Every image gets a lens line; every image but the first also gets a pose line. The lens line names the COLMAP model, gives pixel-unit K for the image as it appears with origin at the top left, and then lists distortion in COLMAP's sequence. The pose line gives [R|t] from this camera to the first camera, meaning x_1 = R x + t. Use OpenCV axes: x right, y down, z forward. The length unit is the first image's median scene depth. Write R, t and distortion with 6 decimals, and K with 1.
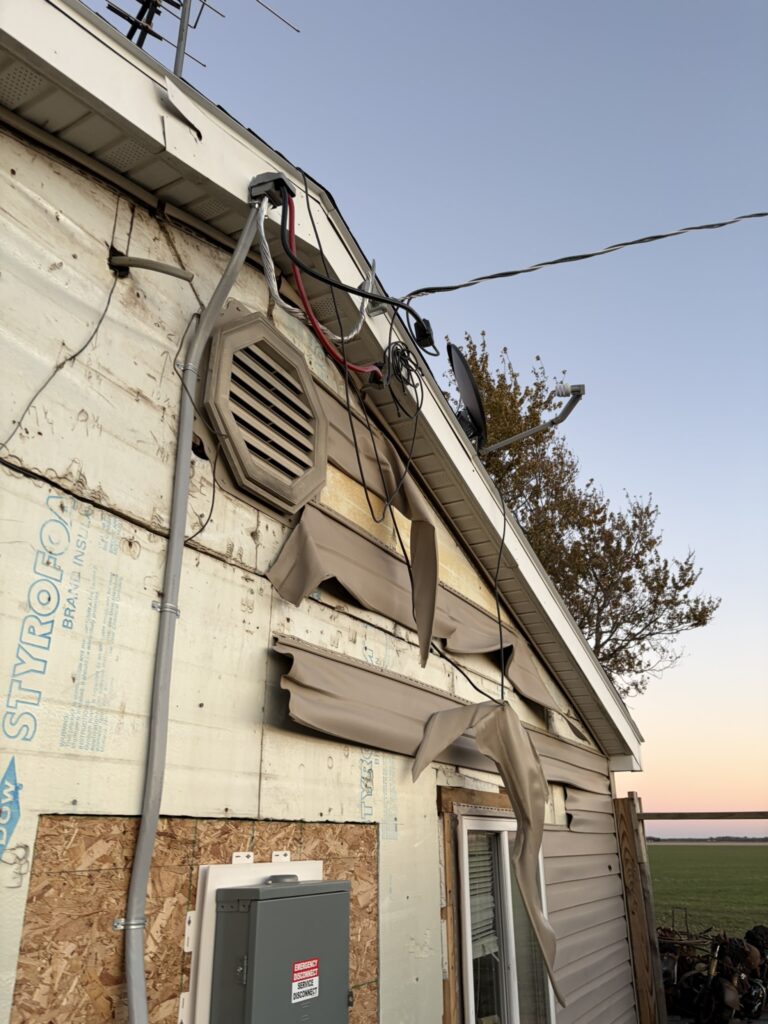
lens RADIAL K [[777.2, 0, 408.9], [0, 777.2, 525.4], [0, 0, 1]] dist [0.078974, -0.118971]
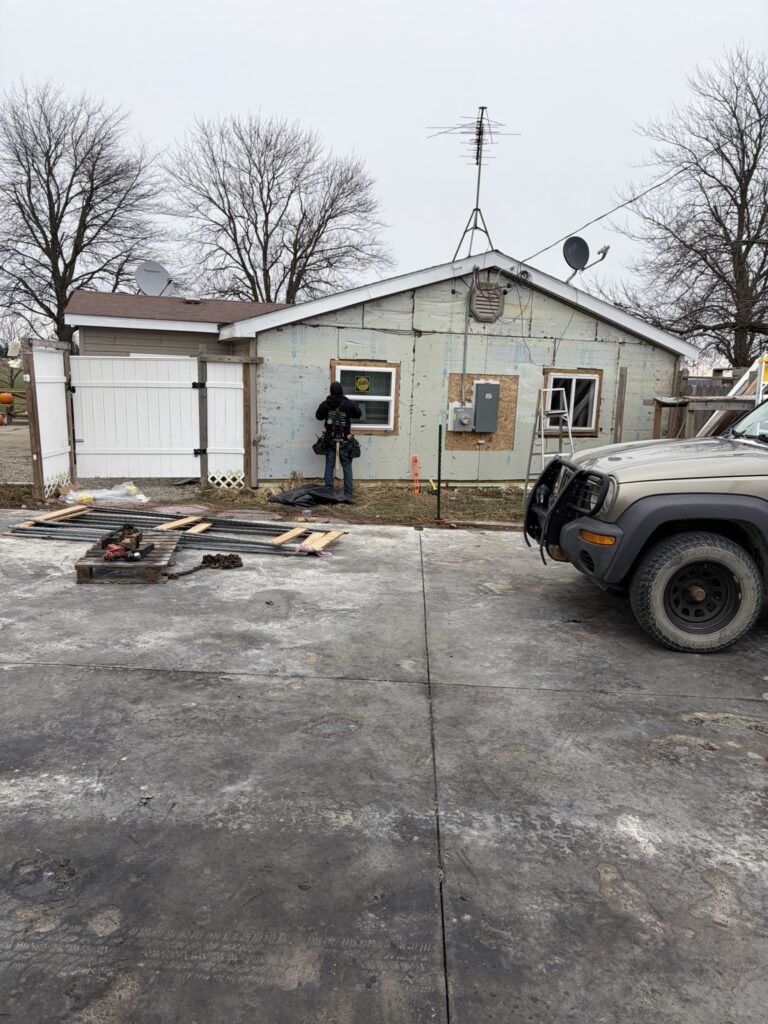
lens RADIAL K [[767.9, 0, 384.7], [0, 767.9, 520.1], [0, 0, 1]] dist [0.026554, -0.007532]
pose [[0.697519, 0.173468, -0.695253, 3.447710], [0.224573, 0.868455, 0.441987, -1.414574], [0.680467, -0.464429, 0.566807, -3.344645]]
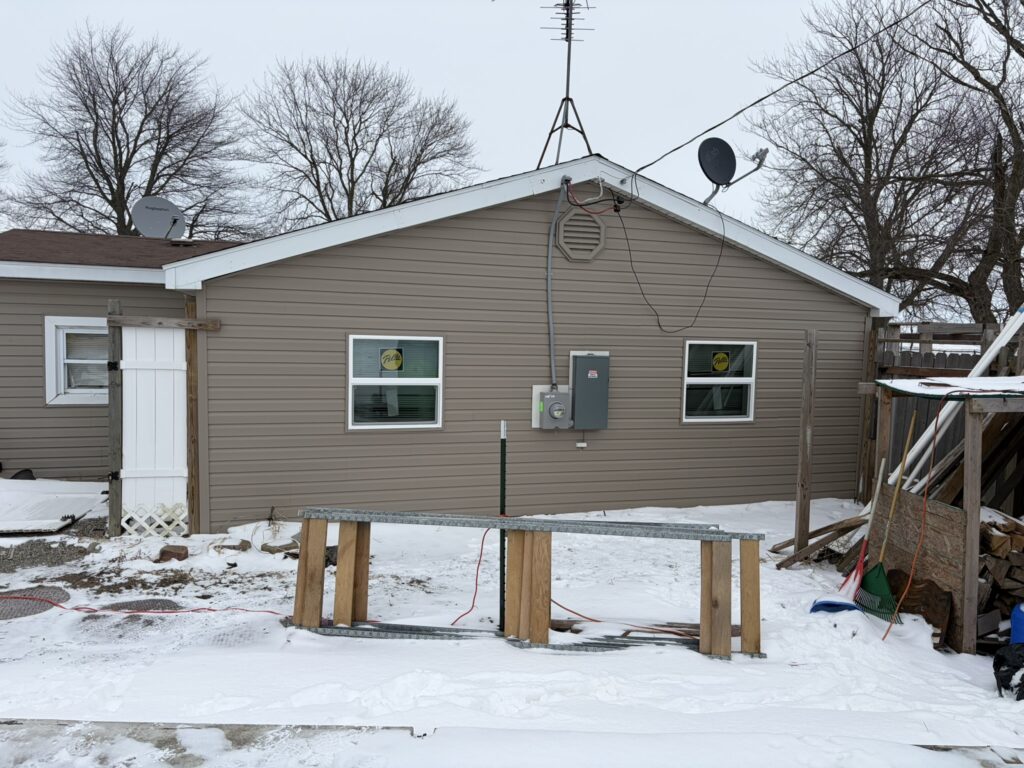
lens RADIAL K [[791.6, 0, 520.8], [0, 791.6, 380.0], [0, 0, 1]] dist [0.010639, 0.000635]
pose [[0.719332, 0.079027, -0.690157, 2.232023], [0.226962, 0.912249, 0.341014, -0.864943], [0.656544, -0.401942, 0.638274, -1.820456]]
